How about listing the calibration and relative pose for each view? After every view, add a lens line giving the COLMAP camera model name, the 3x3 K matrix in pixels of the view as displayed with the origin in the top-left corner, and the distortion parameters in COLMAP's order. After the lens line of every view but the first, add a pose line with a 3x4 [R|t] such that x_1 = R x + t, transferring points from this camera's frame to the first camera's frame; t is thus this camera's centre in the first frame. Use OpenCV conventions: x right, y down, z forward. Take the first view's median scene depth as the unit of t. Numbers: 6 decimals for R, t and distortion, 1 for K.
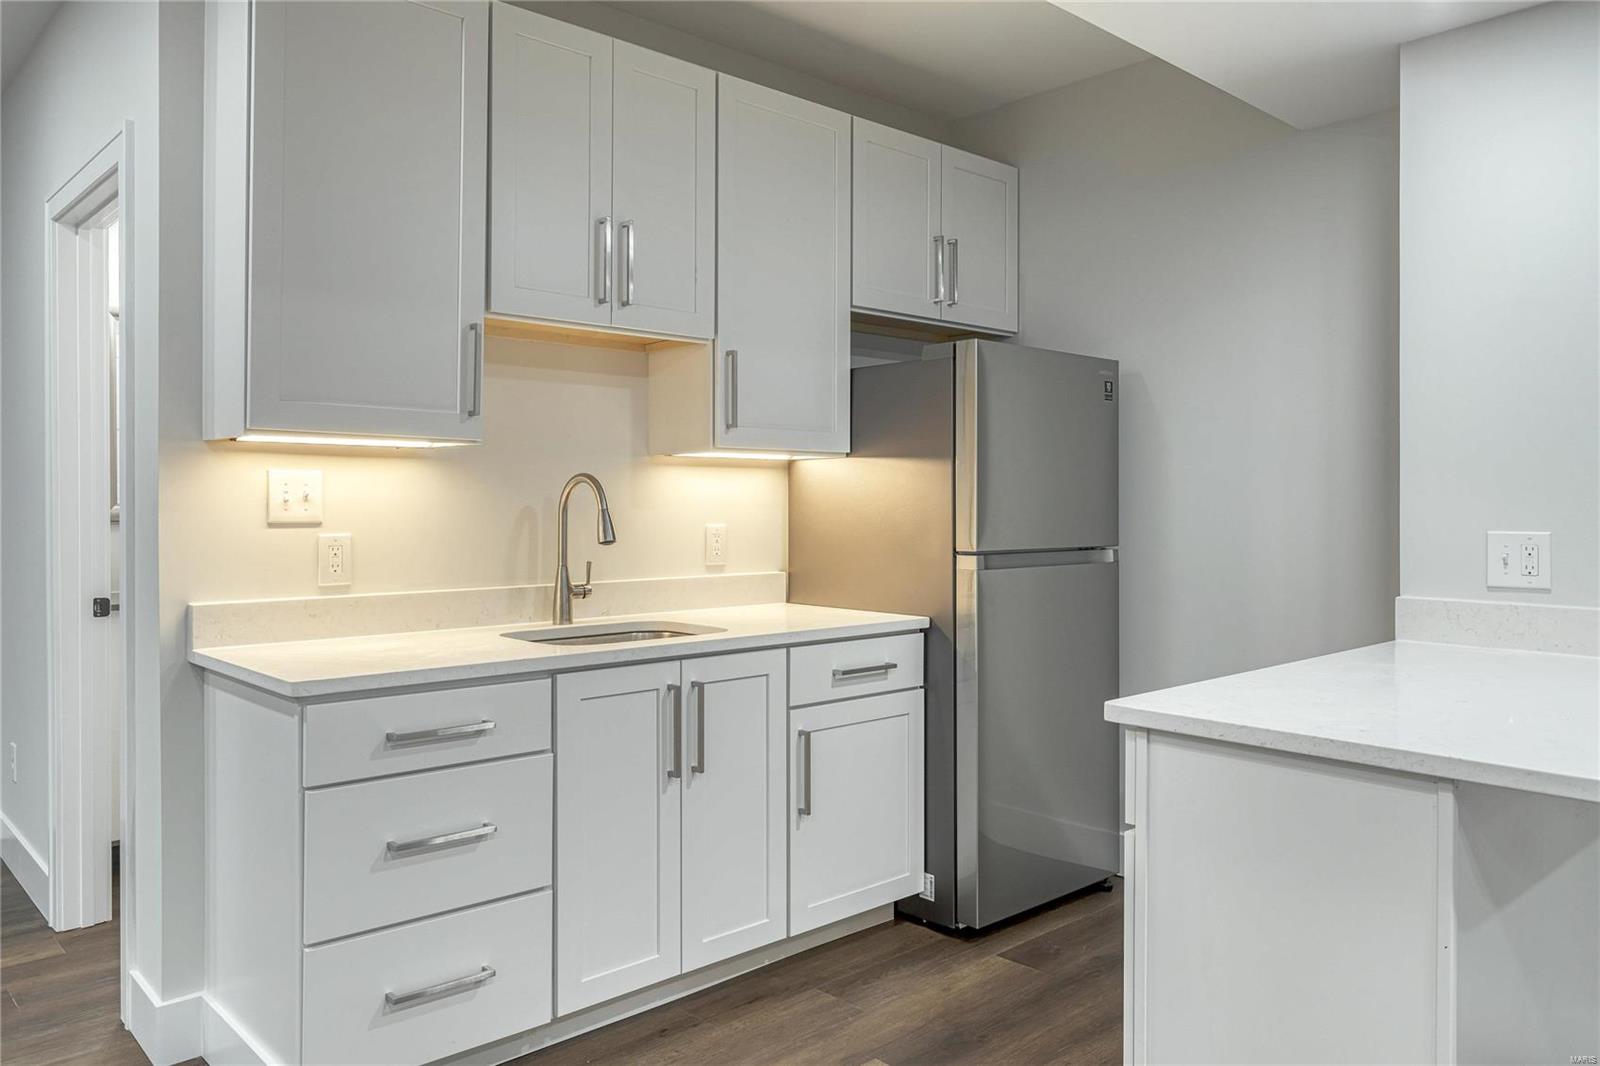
lens RADIAL K [[1157.7, 0, 801.6], [0, 1157.7, 519.7], [0, 0, 1]] dist [-0.006645, -0.000159]
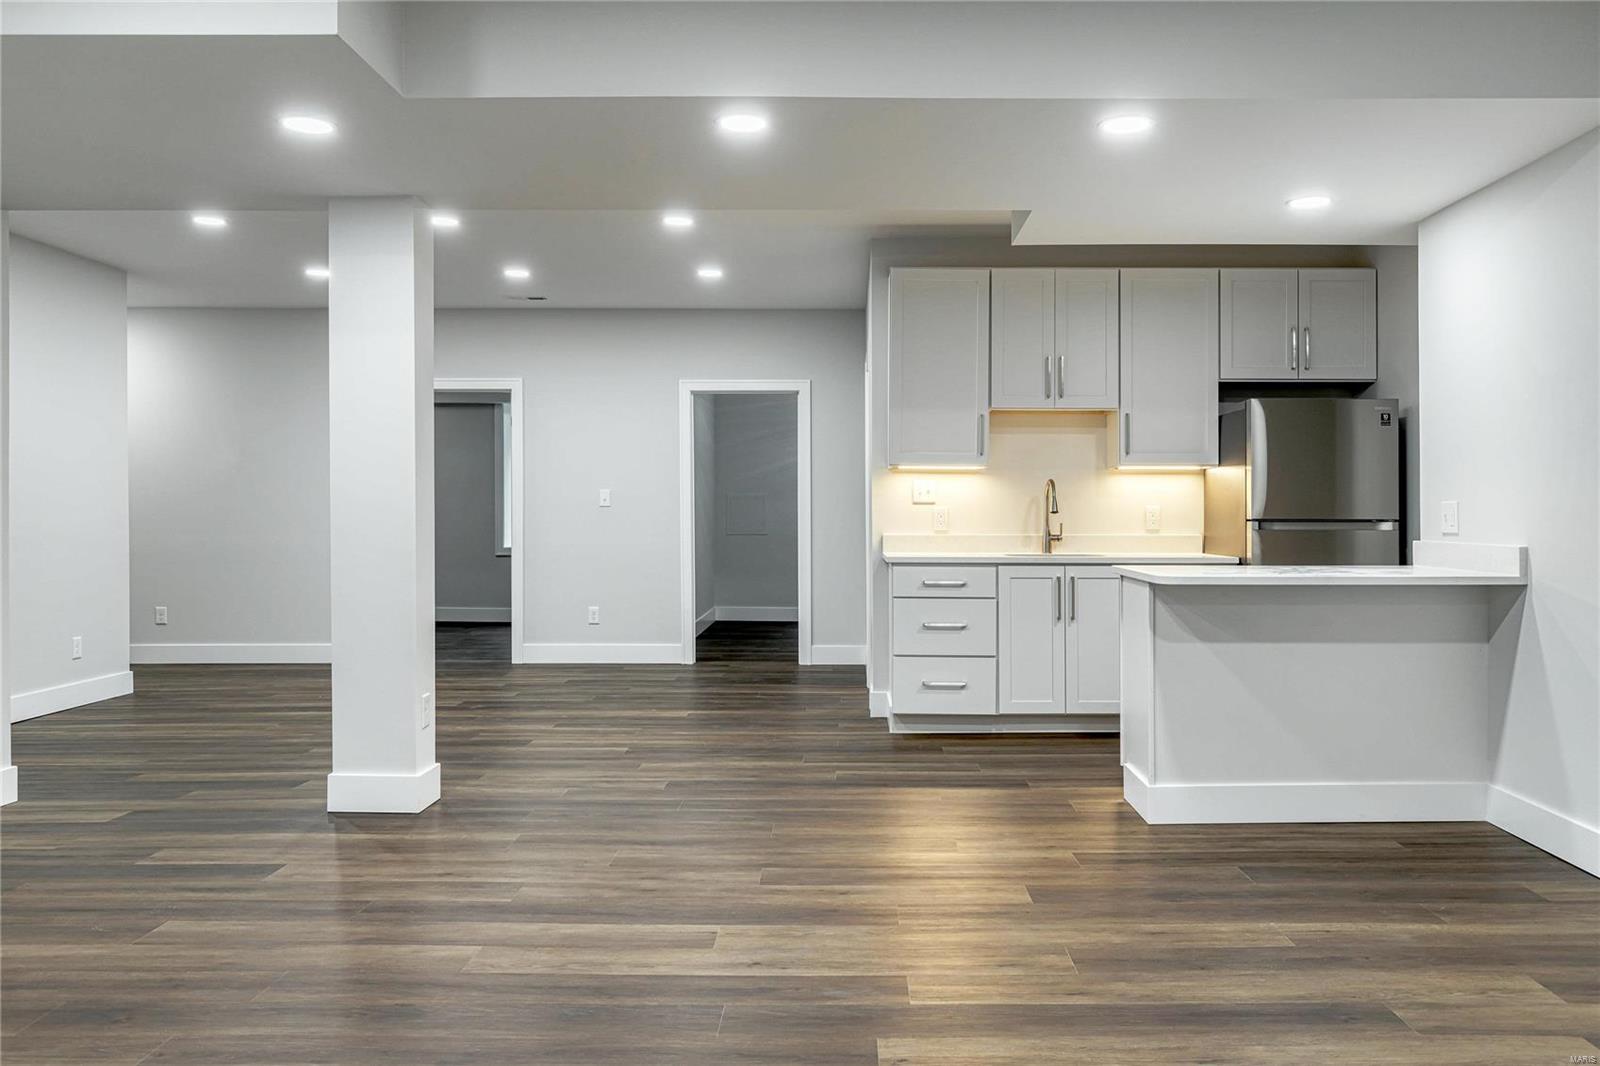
lens RADIAL K [[1157.7, 0, 805.0], [0, 1157.7, 528.1], [0, 0, 1]] dist [-0.006645, -0.000159]
pose [[0.714371, 0.009663, -0.699700, 0.909935], [-0.012186, 0.999925, 0.001368, 0.047888], [0.699661, 0.007550, 0.714435, -0.745840]]
